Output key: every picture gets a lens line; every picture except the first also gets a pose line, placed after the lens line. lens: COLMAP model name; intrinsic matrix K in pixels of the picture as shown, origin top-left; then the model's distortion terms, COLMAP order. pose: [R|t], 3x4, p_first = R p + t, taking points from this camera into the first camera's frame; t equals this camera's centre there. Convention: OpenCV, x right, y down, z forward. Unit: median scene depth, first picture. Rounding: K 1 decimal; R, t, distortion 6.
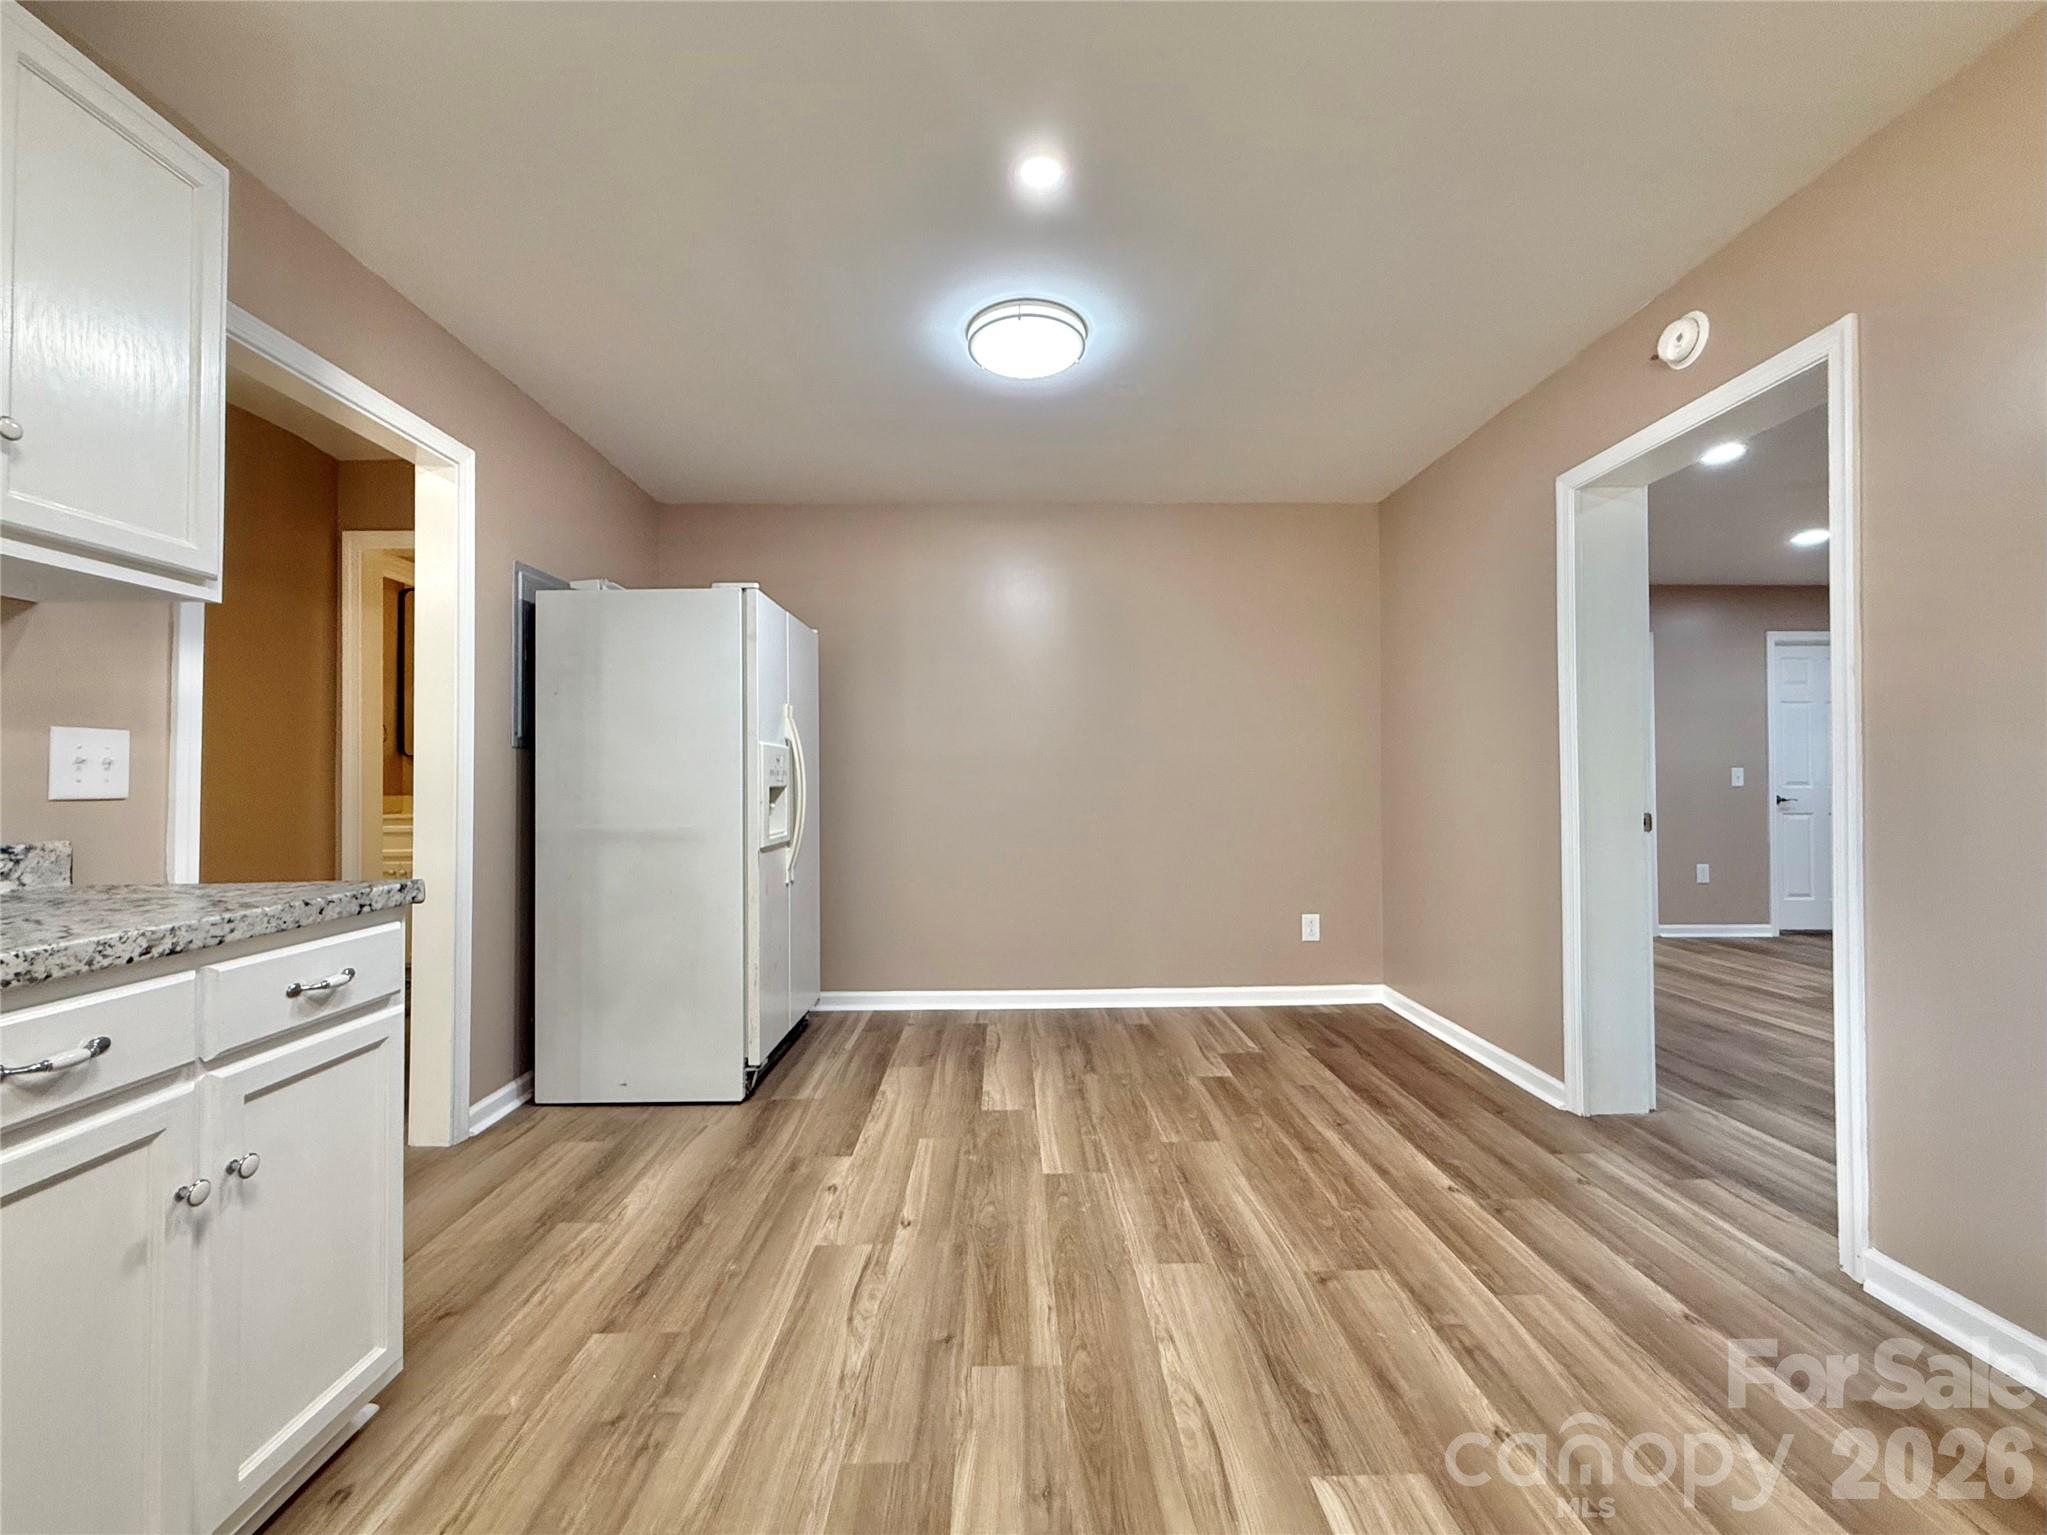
lens RADIAL K [[827.7, 0, 1021.8], [0, 827.7, 770.0], [0, 0, 1]] dist [0.002150, 0.002042]
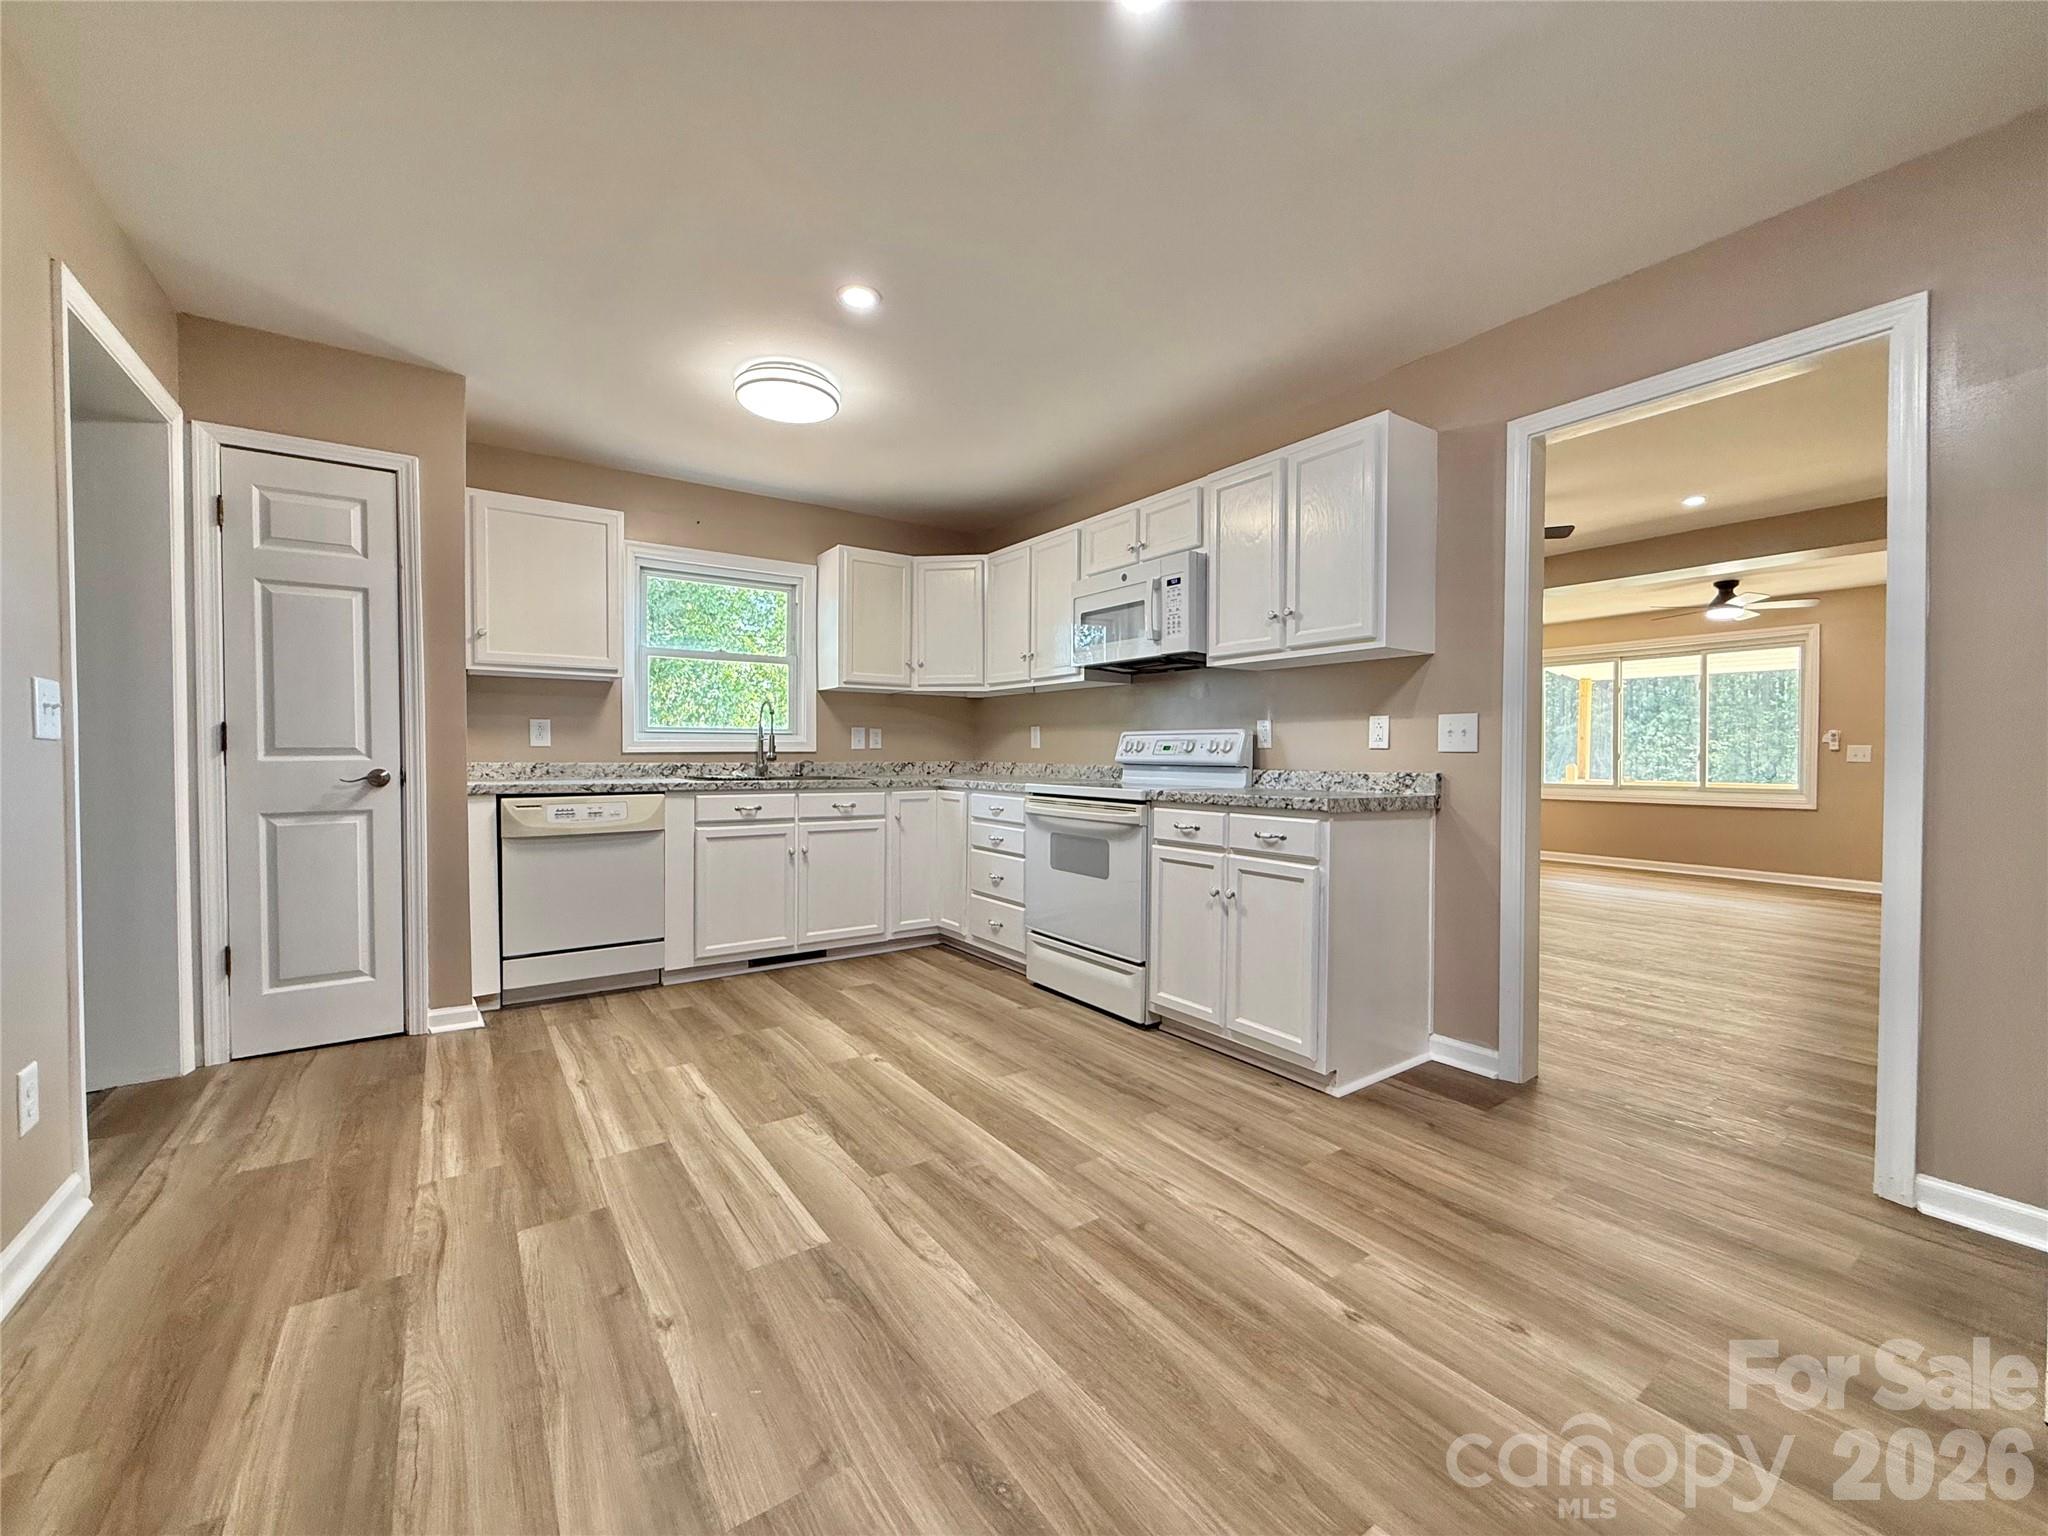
lens RADIAL K [[828.1, 0, 1020.9], [0, 828.1, 759.7], [0, 0, 1]] dist [0.002150, 0.002042]
pose [[-0.829080, 0.003903, -0.559116, 0.722258], [0.006930, 0.999971, -0.003295, 0.050384], [0.559087, -0.006607, -0.829083, 1.969566]]
